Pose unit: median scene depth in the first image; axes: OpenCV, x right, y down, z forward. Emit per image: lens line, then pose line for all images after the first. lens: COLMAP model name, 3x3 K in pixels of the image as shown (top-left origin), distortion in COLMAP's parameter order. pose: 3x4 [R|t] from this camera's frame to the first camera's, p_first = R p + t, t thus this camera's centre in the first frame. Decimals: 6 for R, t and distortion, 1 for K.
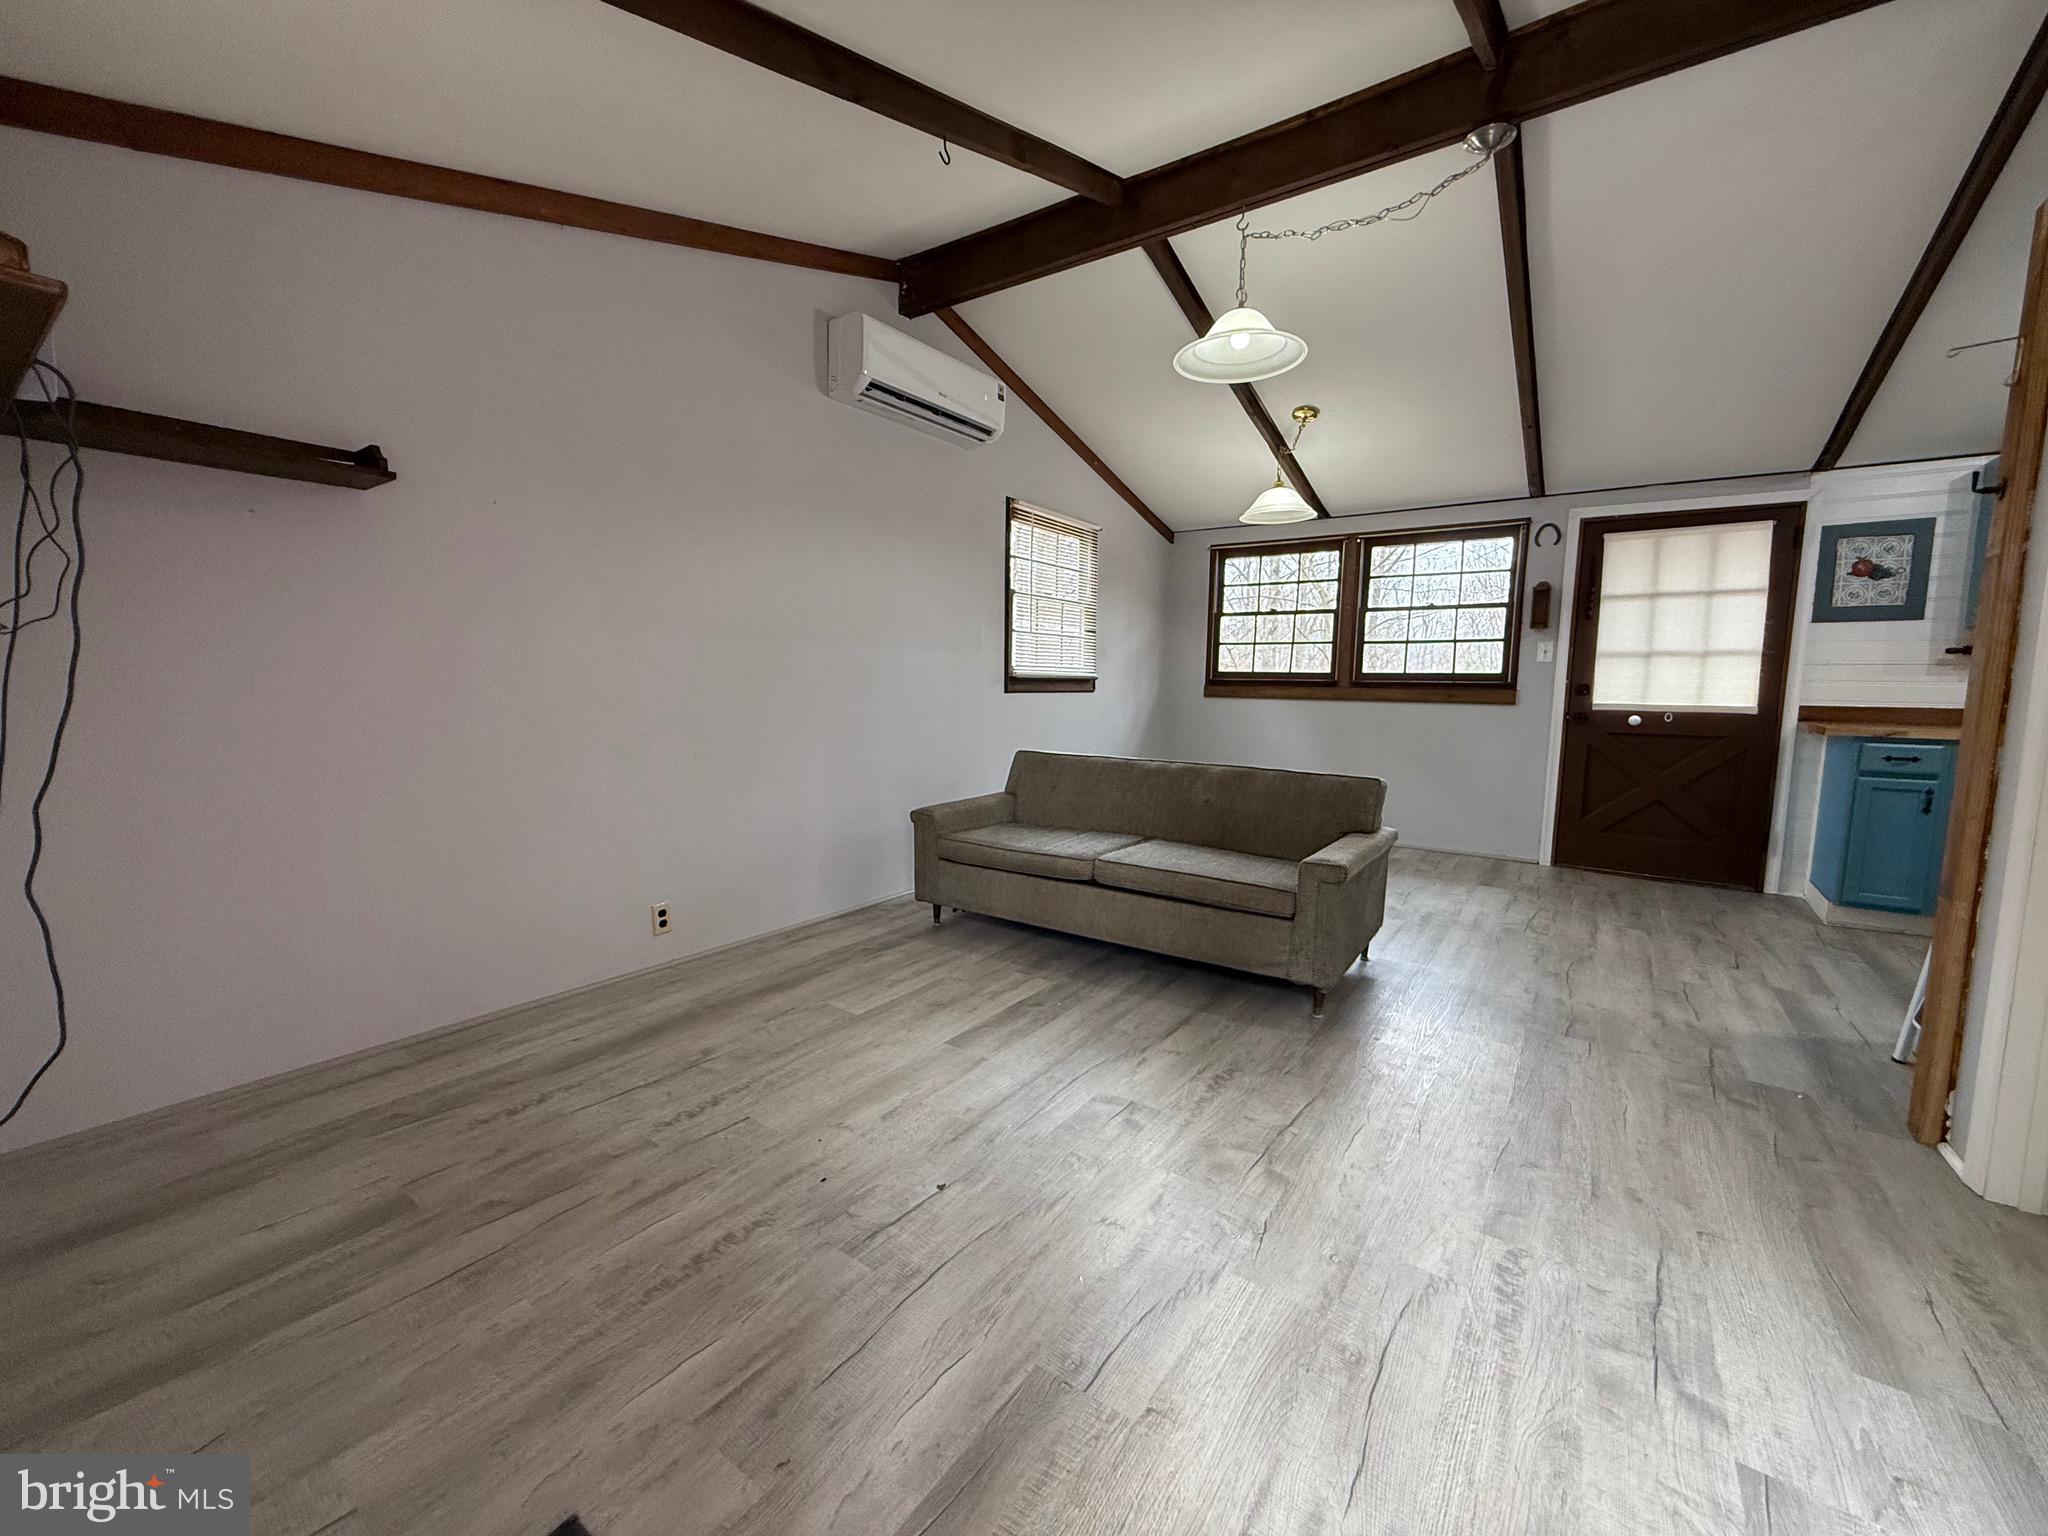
lens RADIAL K [[815.4, 0, 1012.6], [0, 815.4, 769.9], [0, 0, 1]] dist [-0.000811, 0.000370]
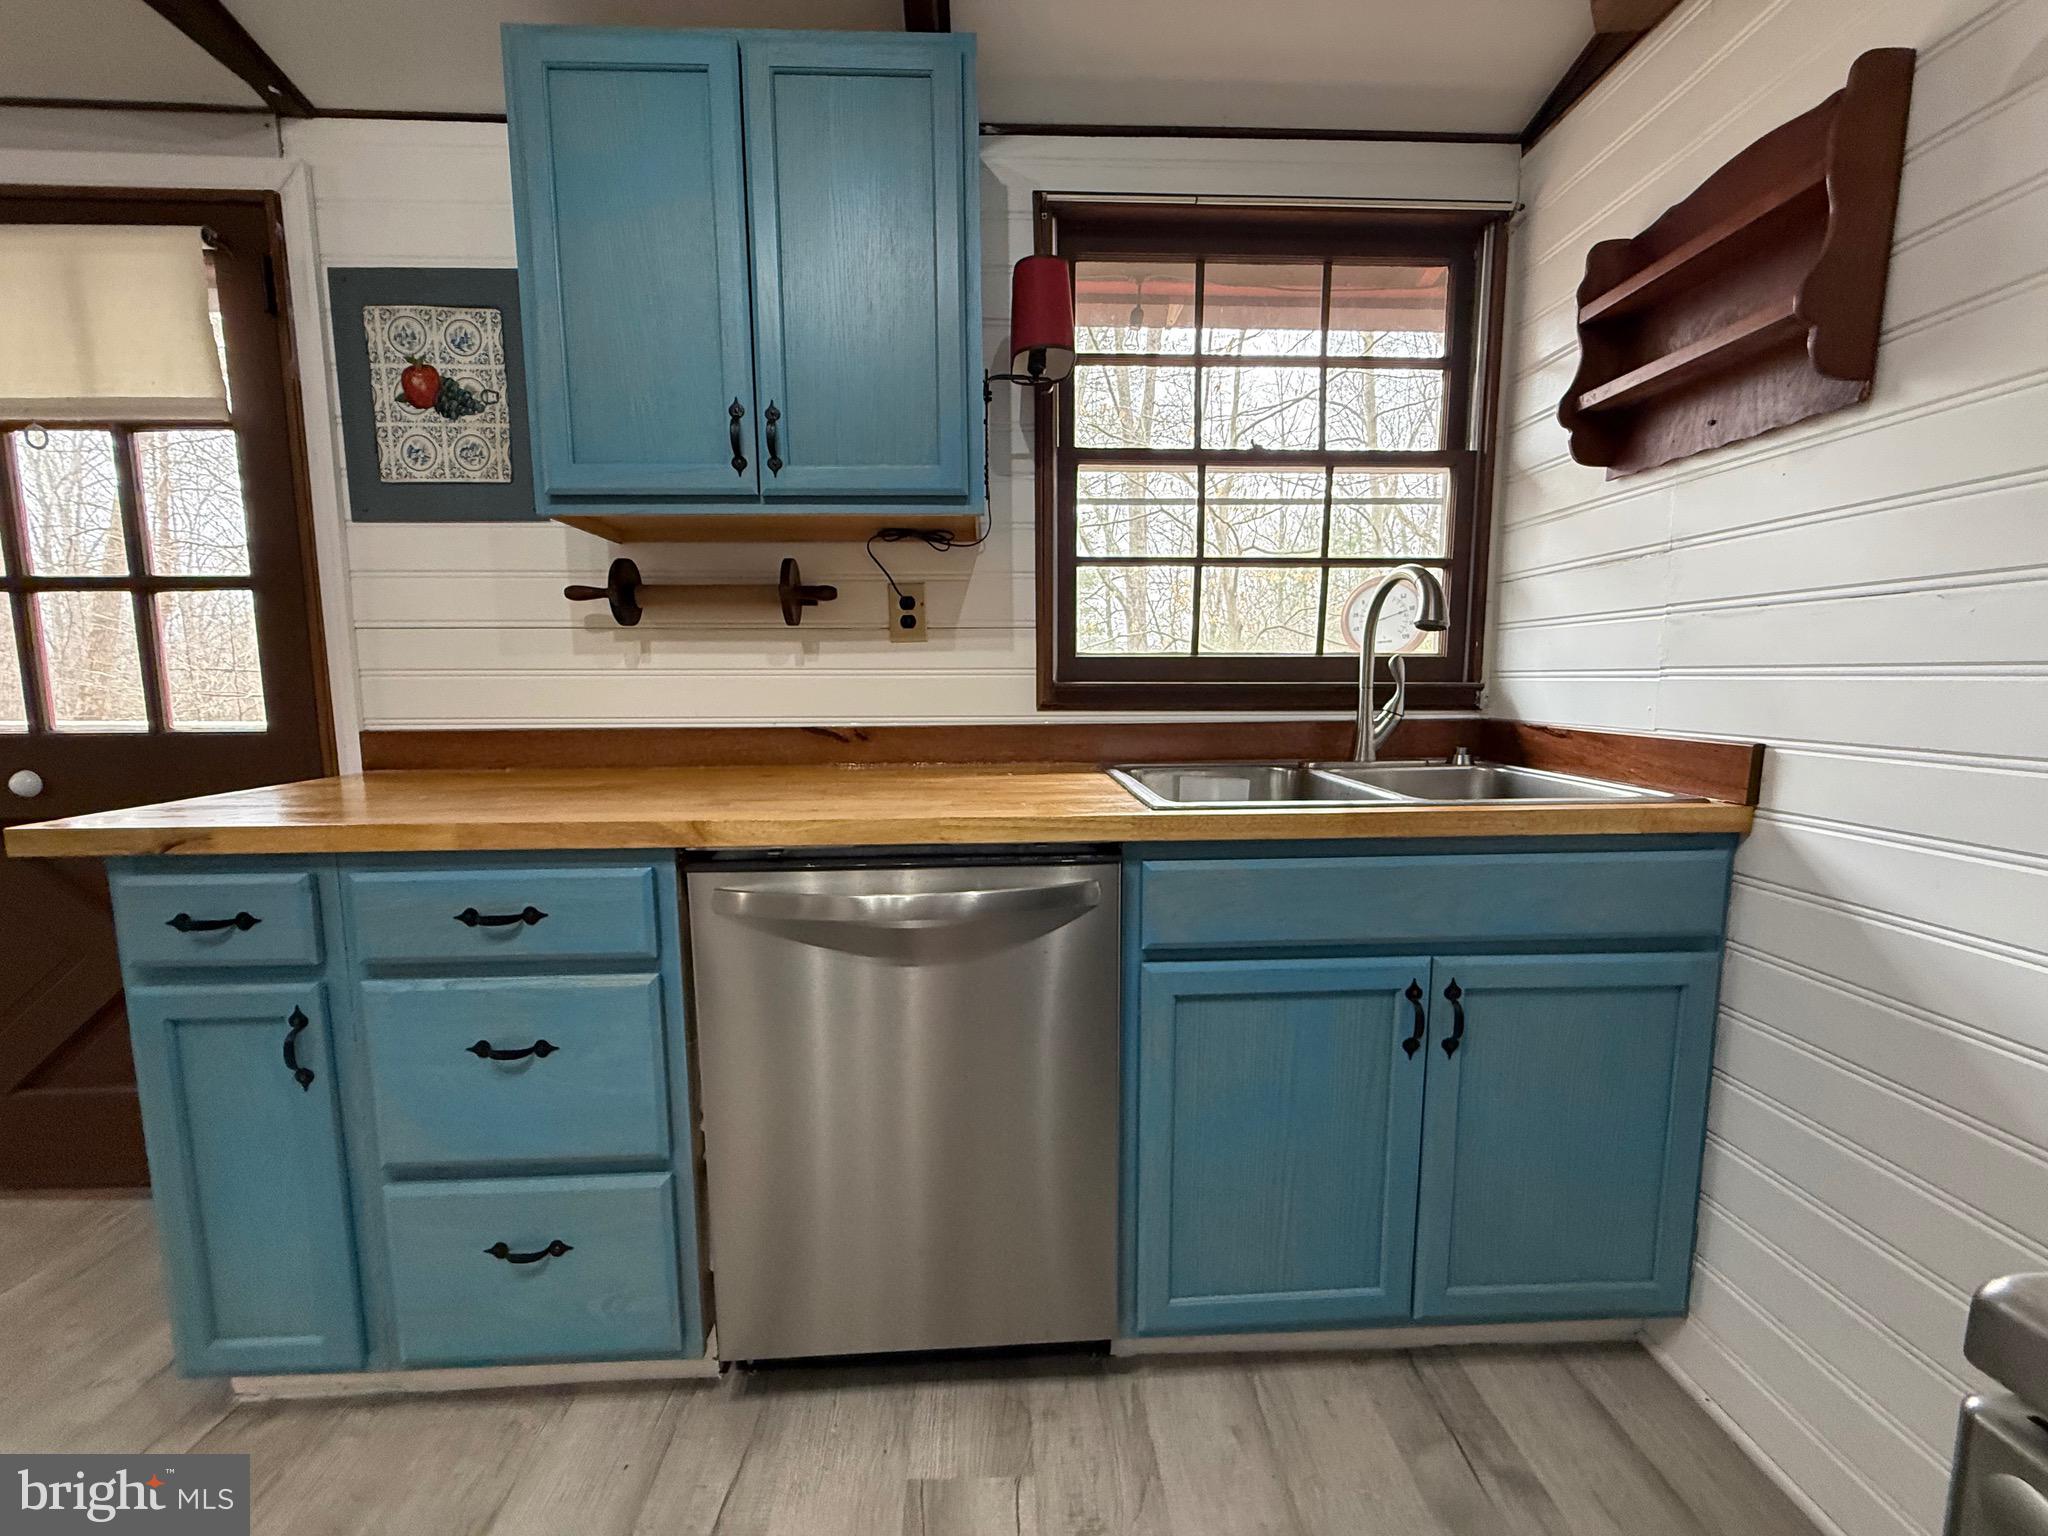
lens RADIAL K [[815.4, 0, 1018.8], [0, 815.4, 771.1], [0, 0, 1]] dist [-0.000811, 0.000370]
pose [[0.787650, -0.088121, 0.609788, 1.025010], [0.079250, 0.995988, 0.041566, -0.052317], [-0.611005, 0.015586, 0.791474, 0.511087]]
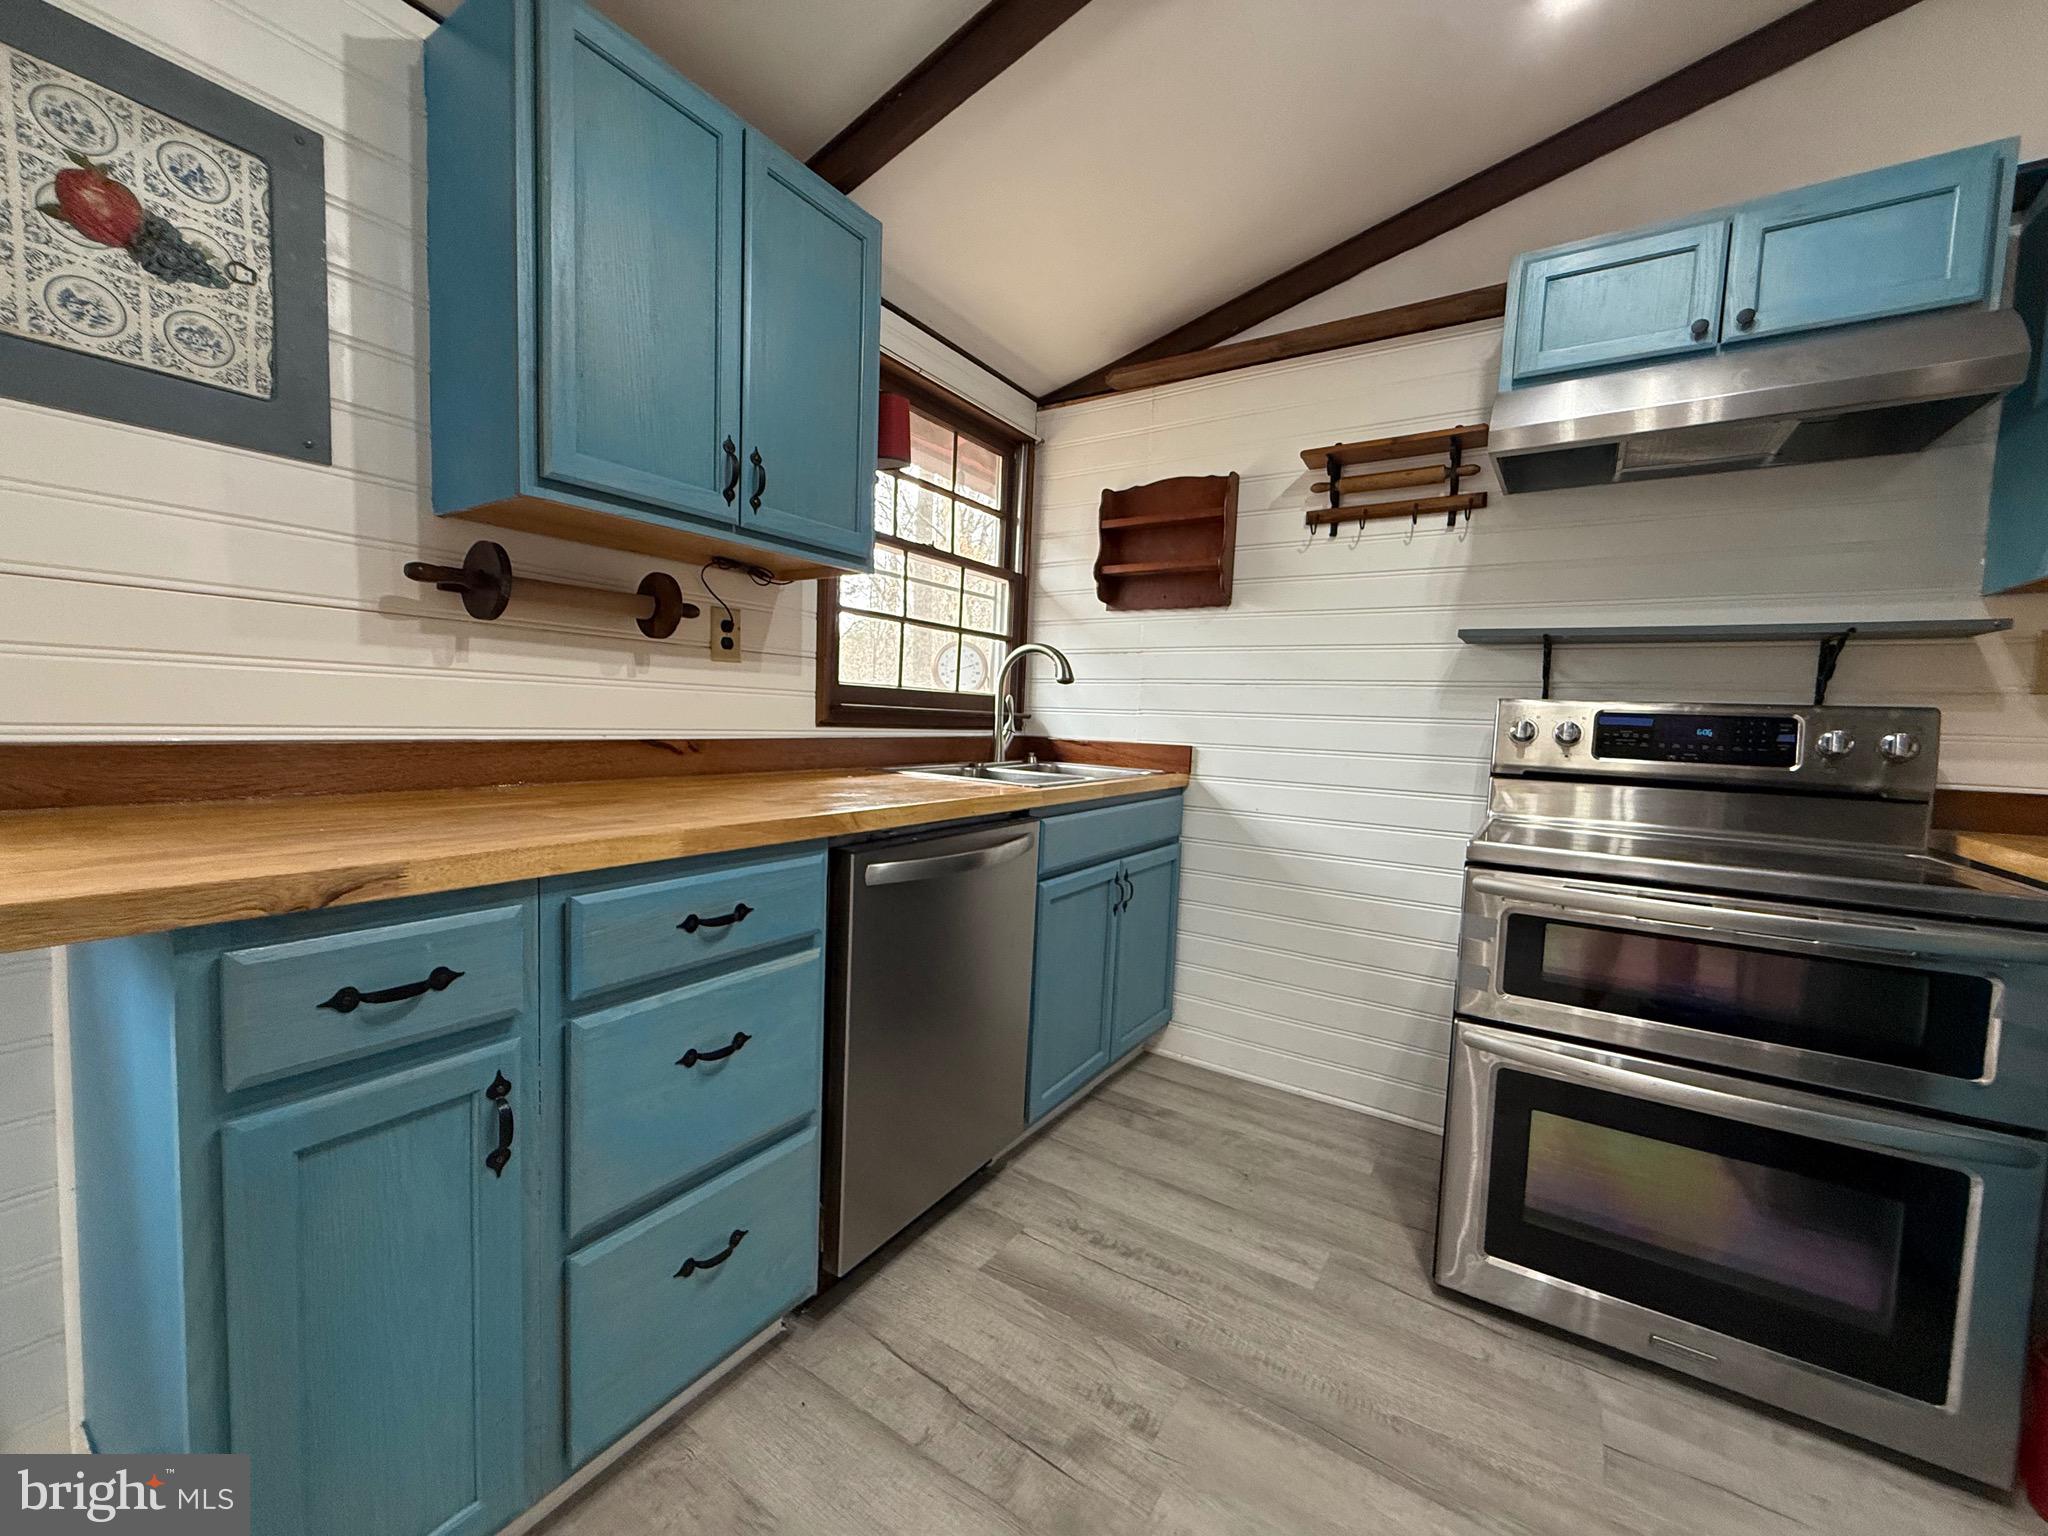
lens RADIAL K [[815.4, 0, 1017.2], [0, 815.4, 771.1], [0, 0, 1]] dist [-0.000811, 0.000370]
pose [[-0.038837, -0.083556, 0.995746, 0.768271], [0.066283, 0.994088, 0.086002, -0.073801], [-0.997045, 0.069341, -0.033069, 0.739915]]
